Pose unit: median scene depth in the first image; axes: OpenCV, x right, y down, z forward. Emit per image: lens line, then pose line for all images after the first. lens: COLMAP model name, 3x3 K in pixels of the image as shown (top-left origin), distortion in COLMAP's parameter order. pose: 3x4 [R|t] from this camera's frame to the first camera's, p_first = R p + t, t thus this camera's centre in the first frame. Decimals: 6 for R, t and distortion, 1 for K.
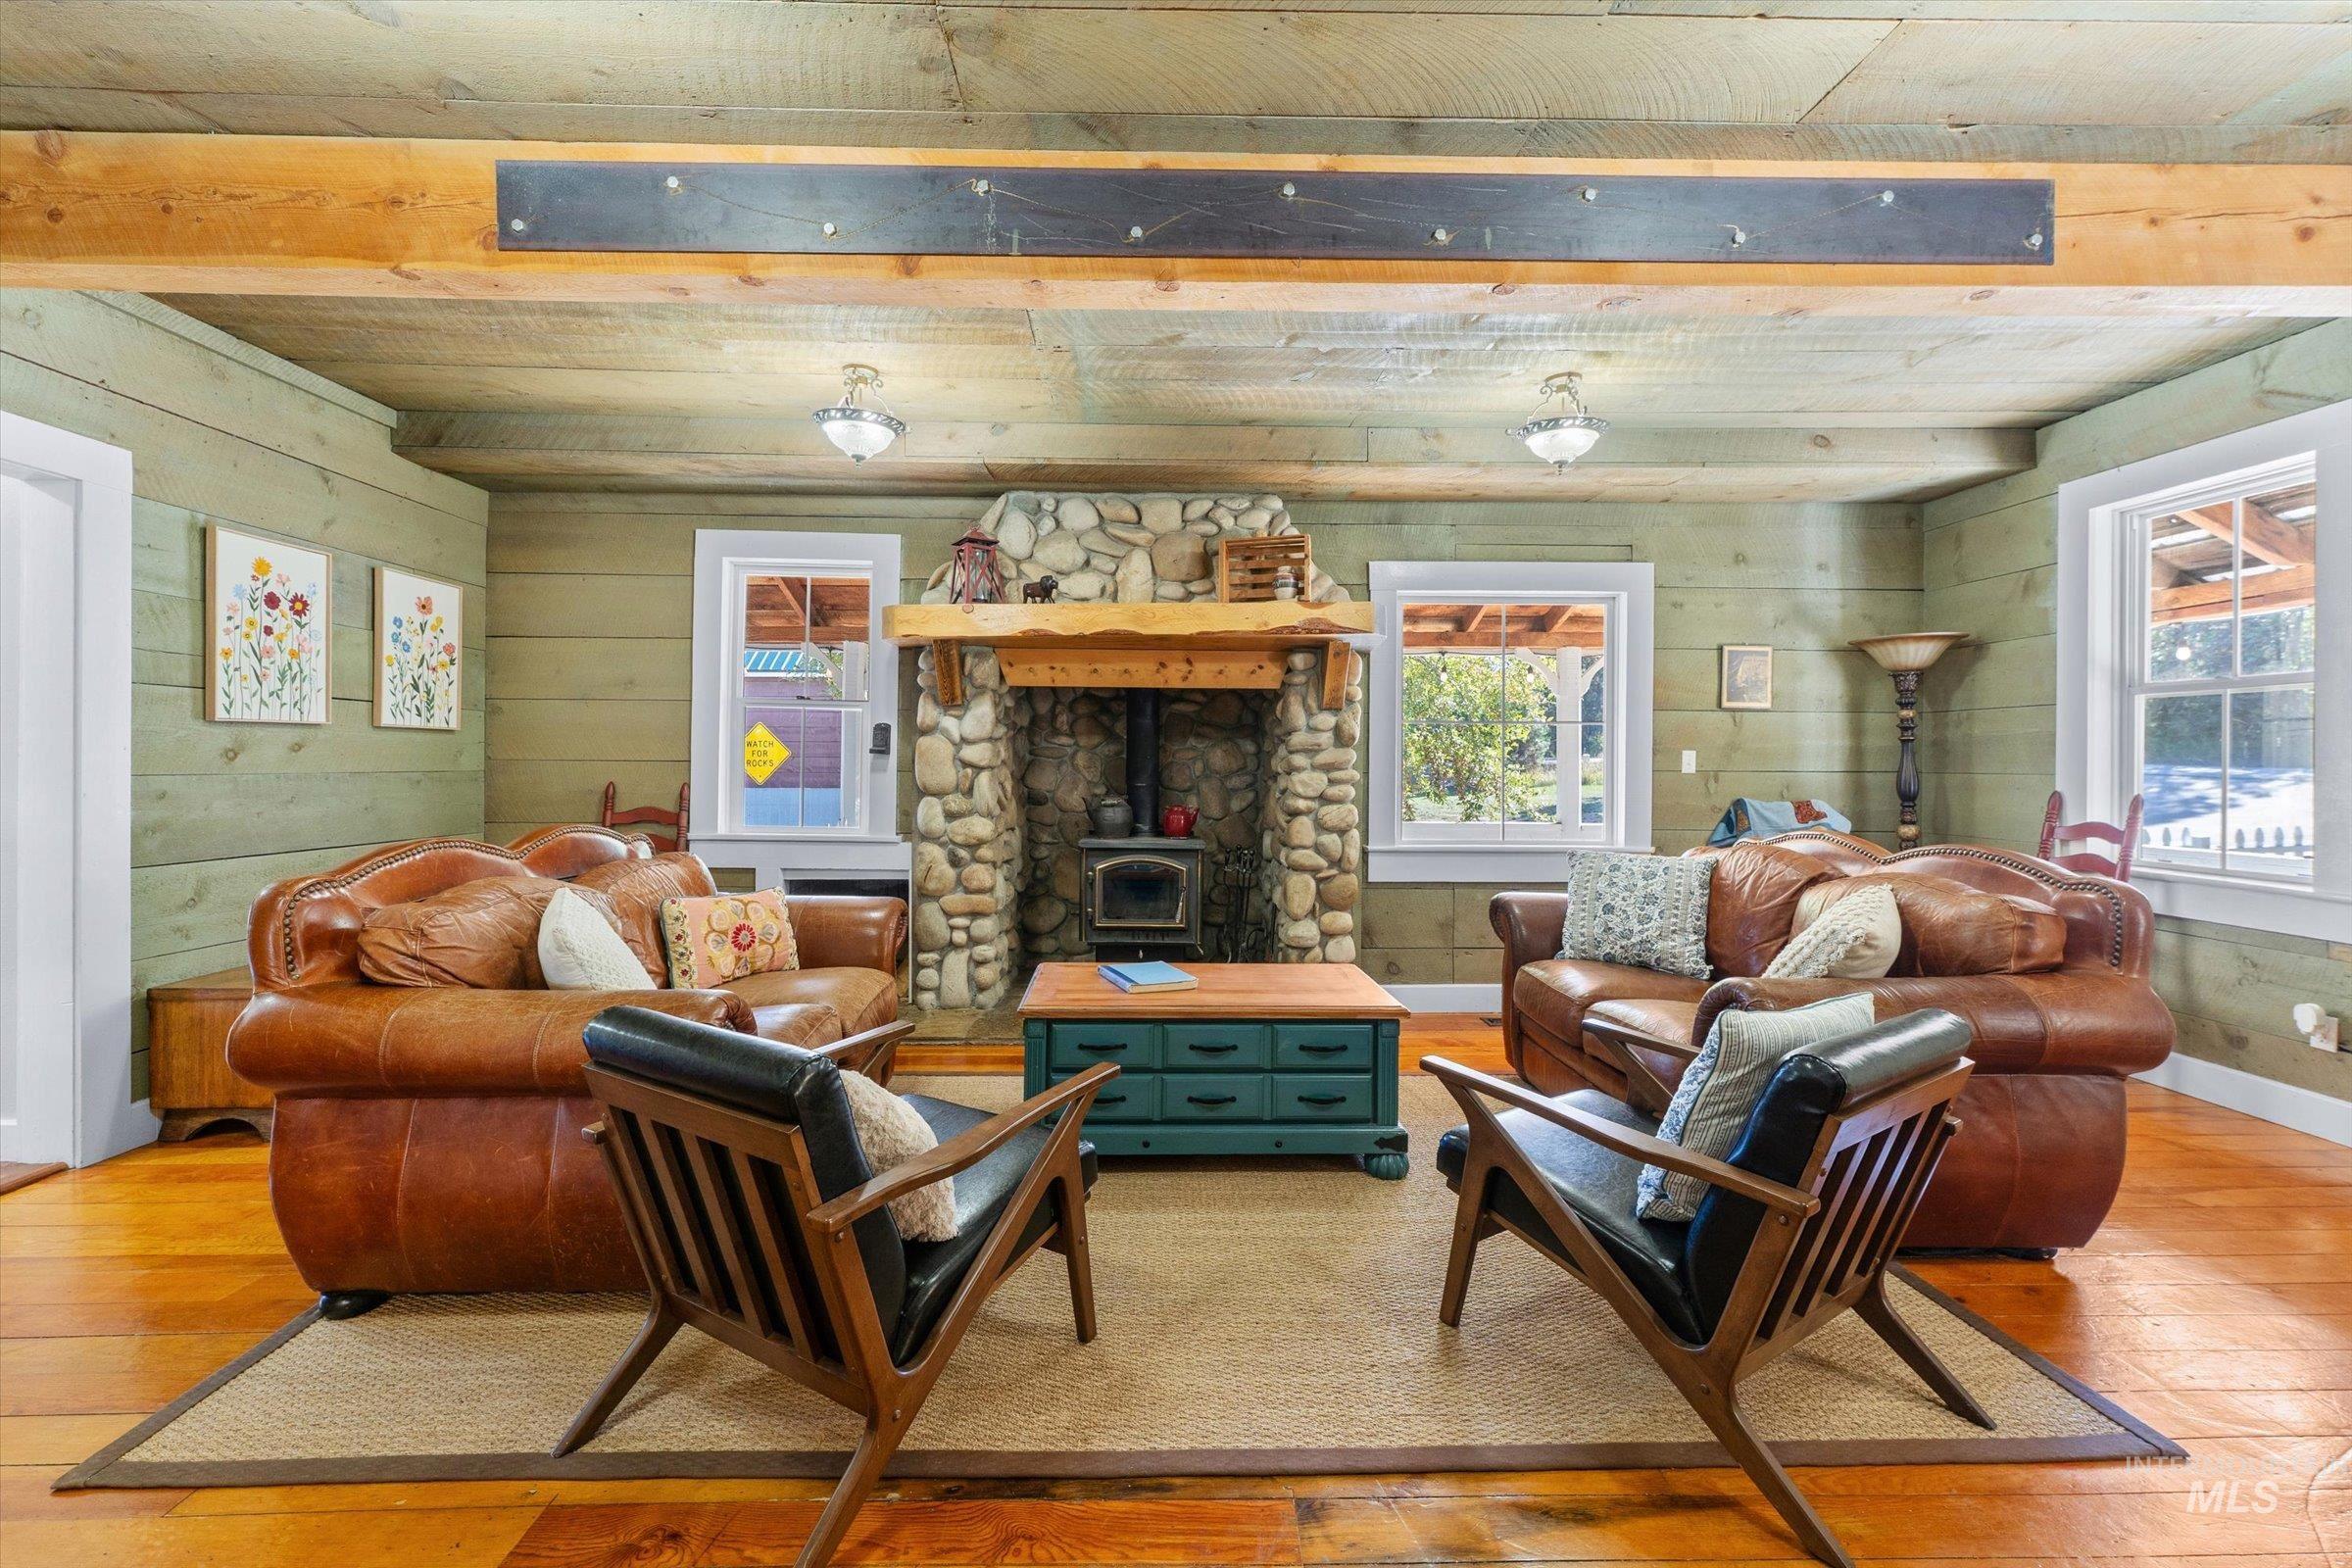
lens RADIAL K [[947.1, 0, 1175.3], [0, 947.1, 771.6], [0, 0, 1]] dist [0.001184, -0.000437]
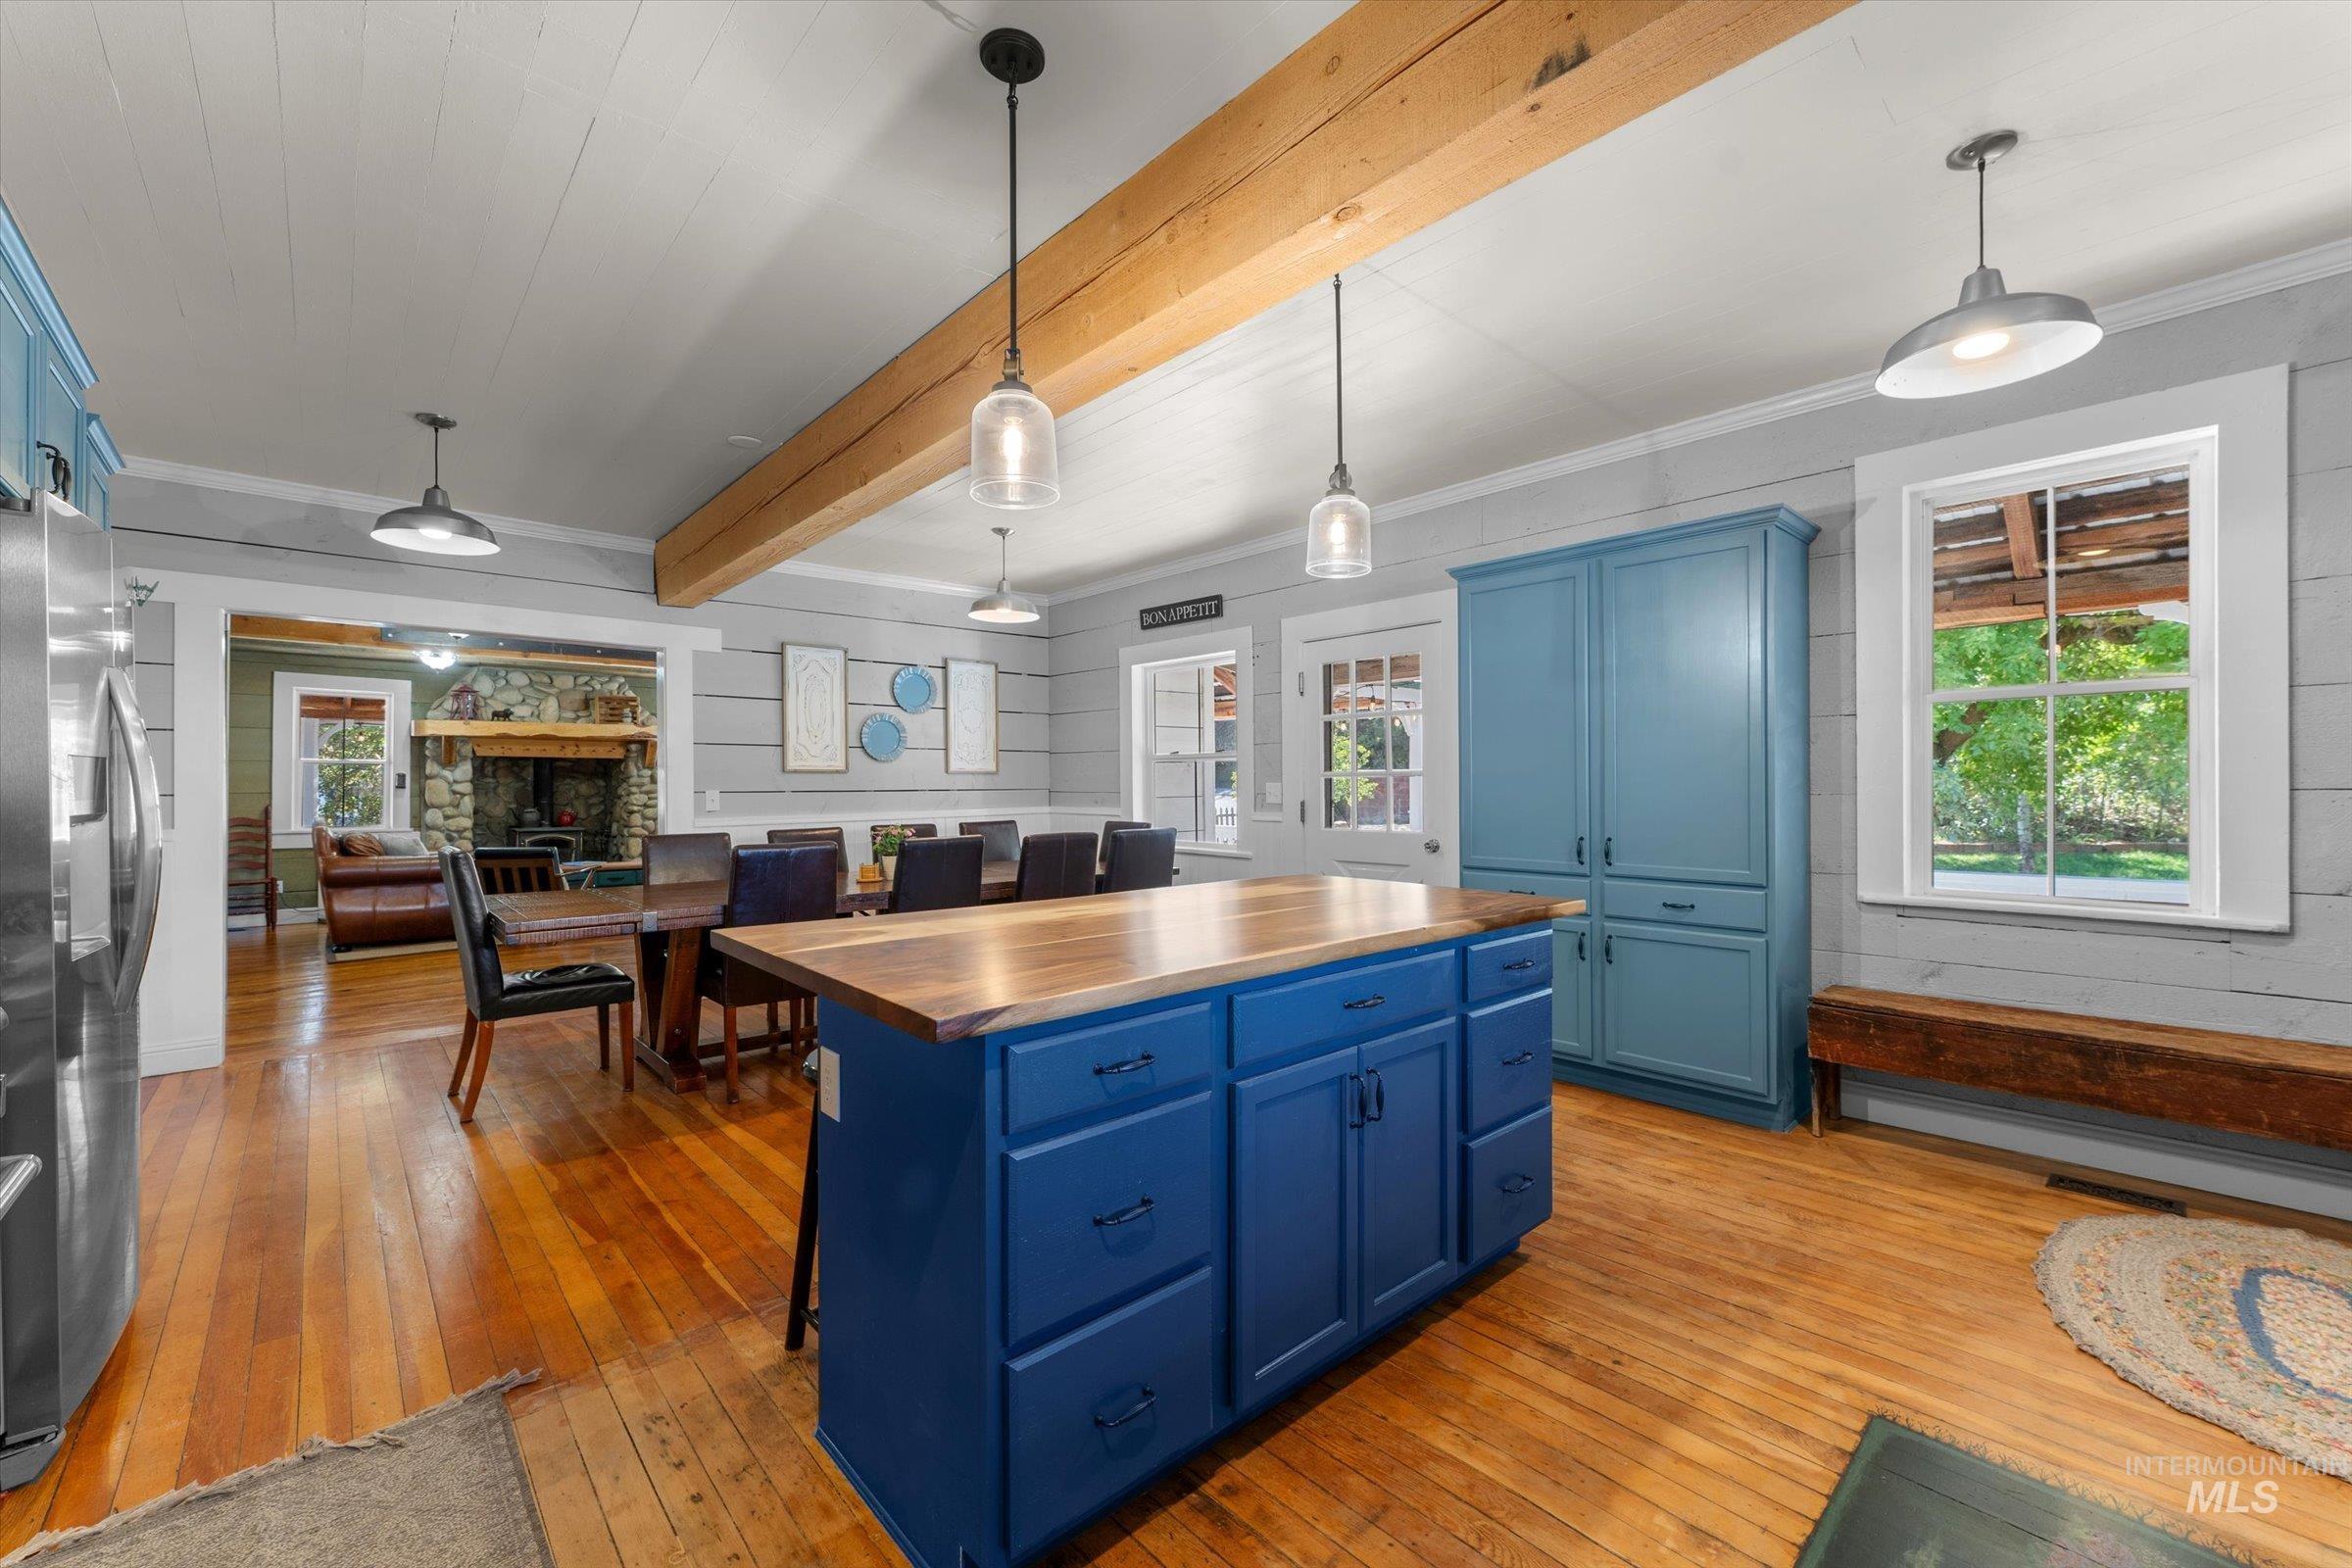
lens RADIAL K [[947.1, 0, 1177.1], [0, 947.1, 787.5], [0, 0, 1]] dist [0.001184, -0.000437]
pose [[0.763965, -0.007231, 0.645217, -0.355913], [0.015426, 0.999856, -0.007059, 0.020218], [-0.645074, 0.015347, 0.763966, -1.664470]]
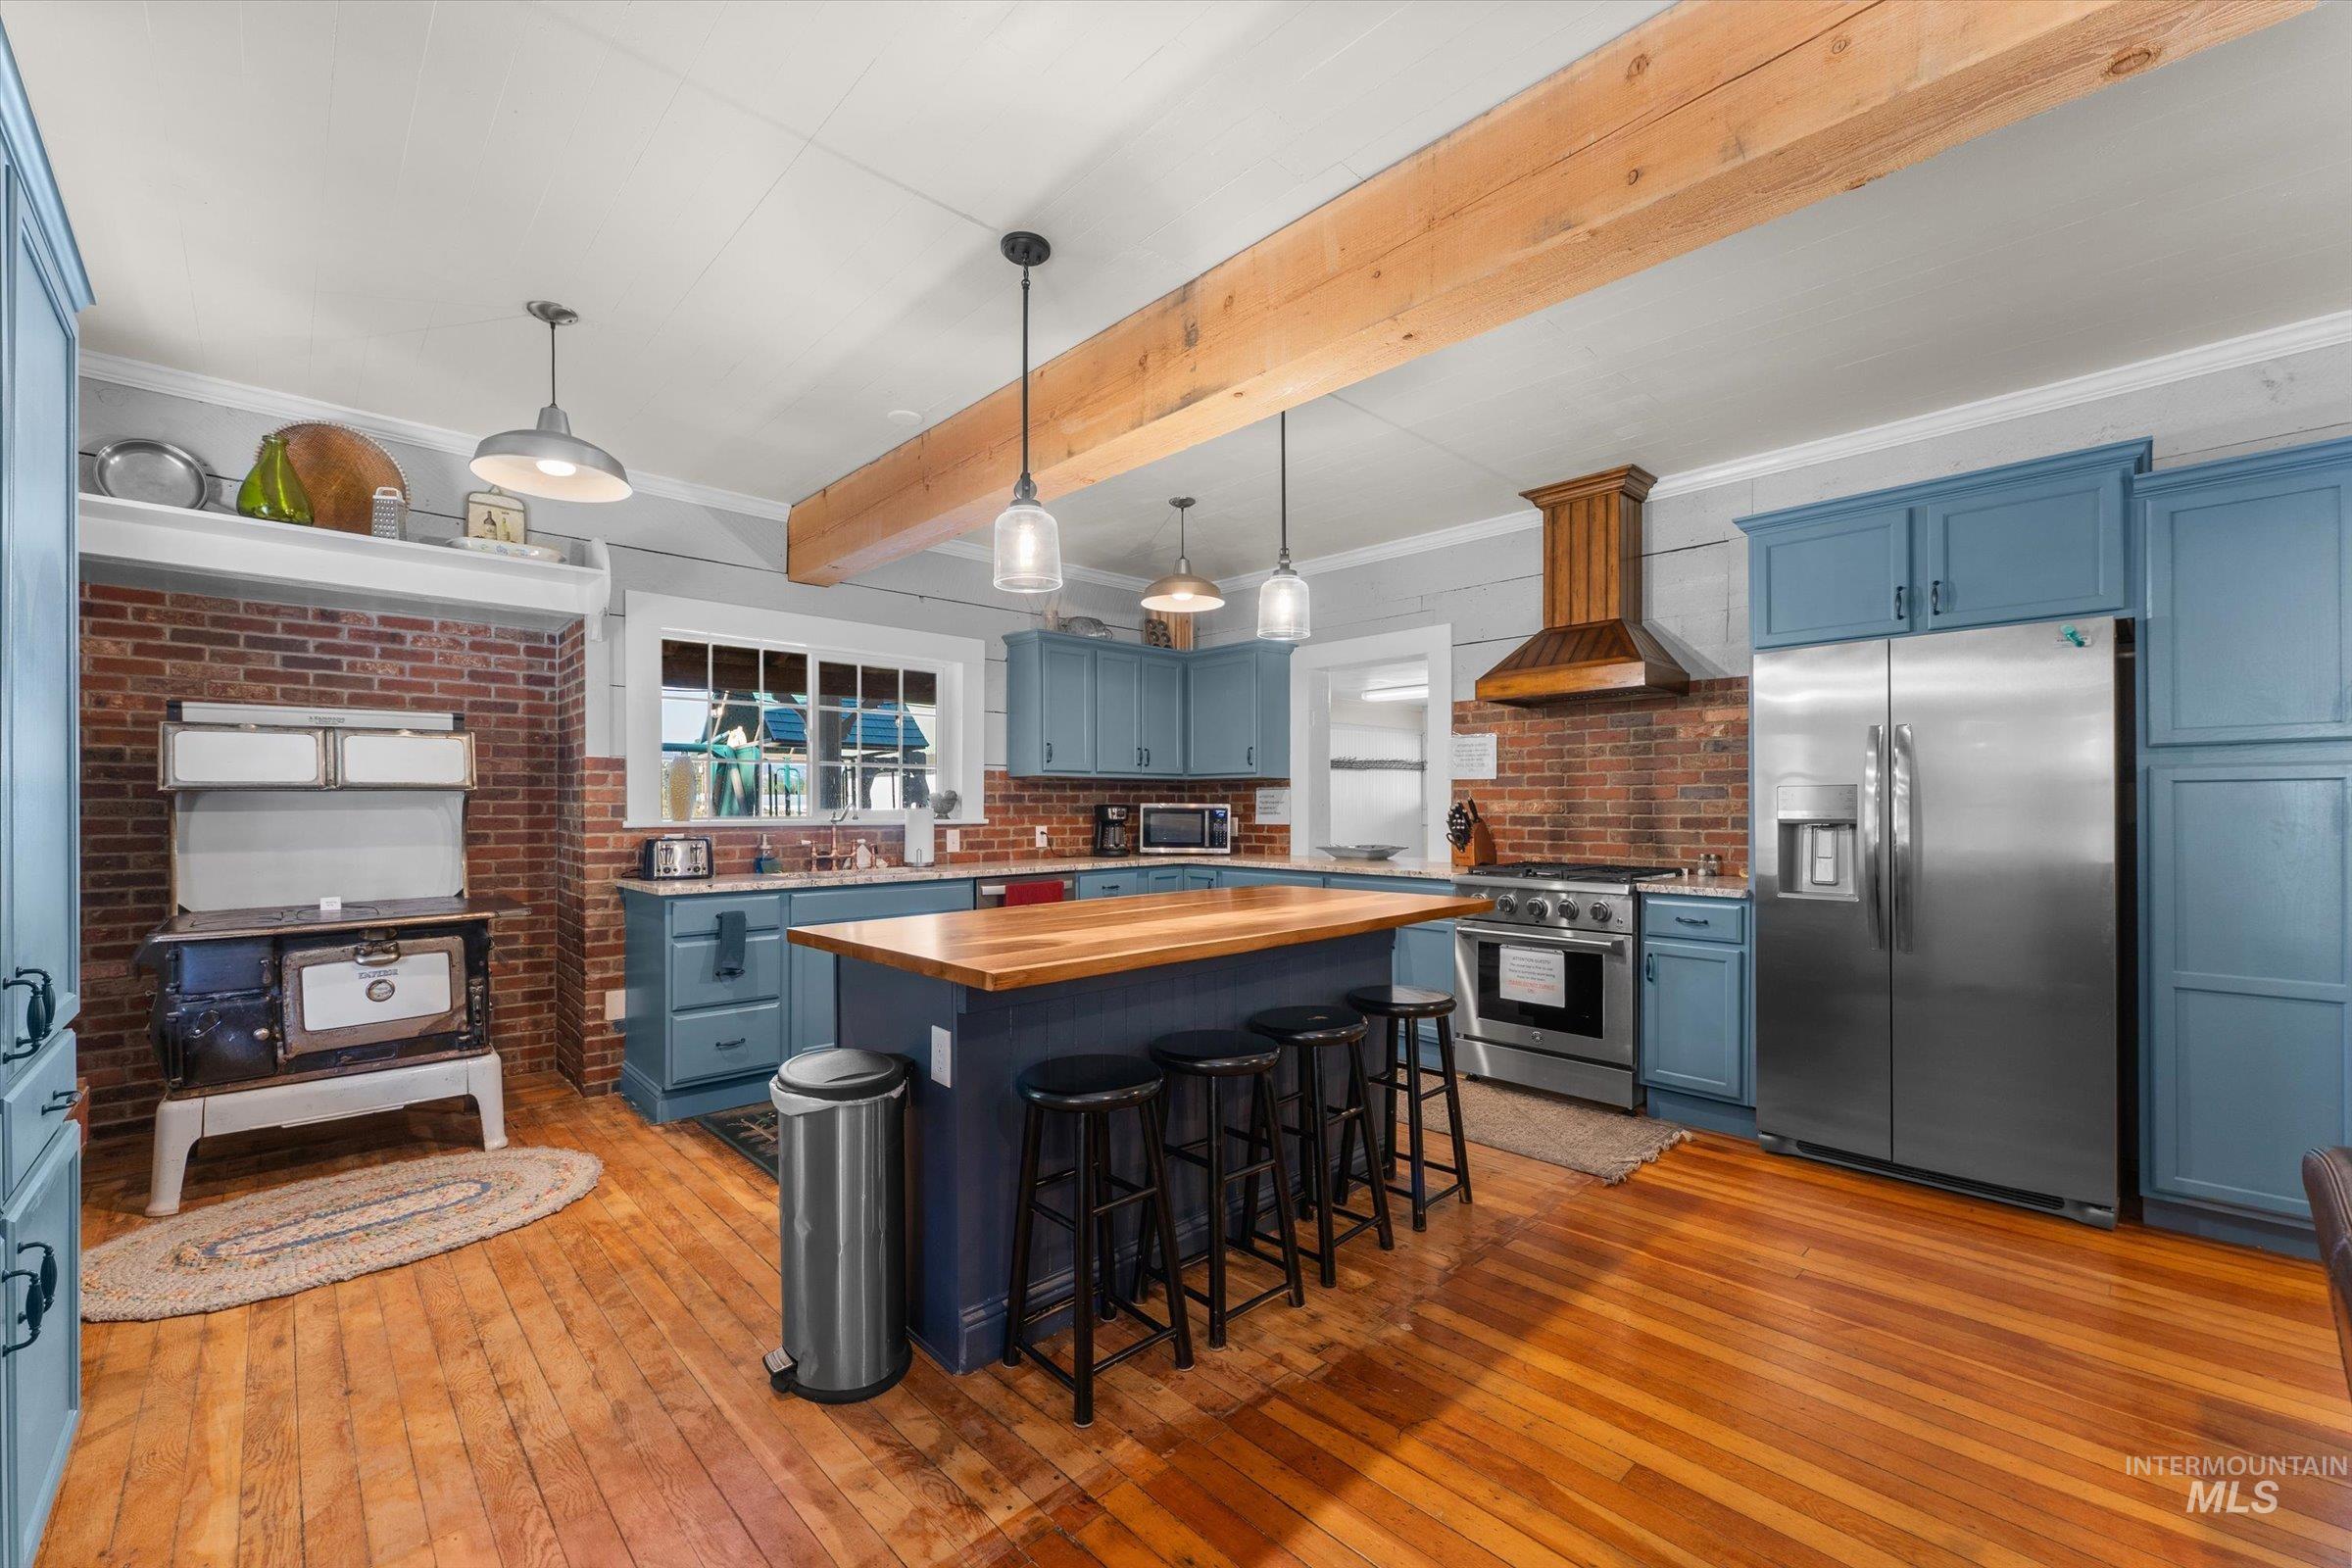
lens RADIAL K [[947.1, 0, 1175.2], [0, 947.1, 810.6], [0, 0, 1]] dist [0.001184, -0.000437]
pose [[-0.746637, 0.003645, -0.665222, 0.390572], [-0.006115, 0.999905, 0.012343, 0.009824], [0.665204, 0.013283, -0.746544, -0.824529]]
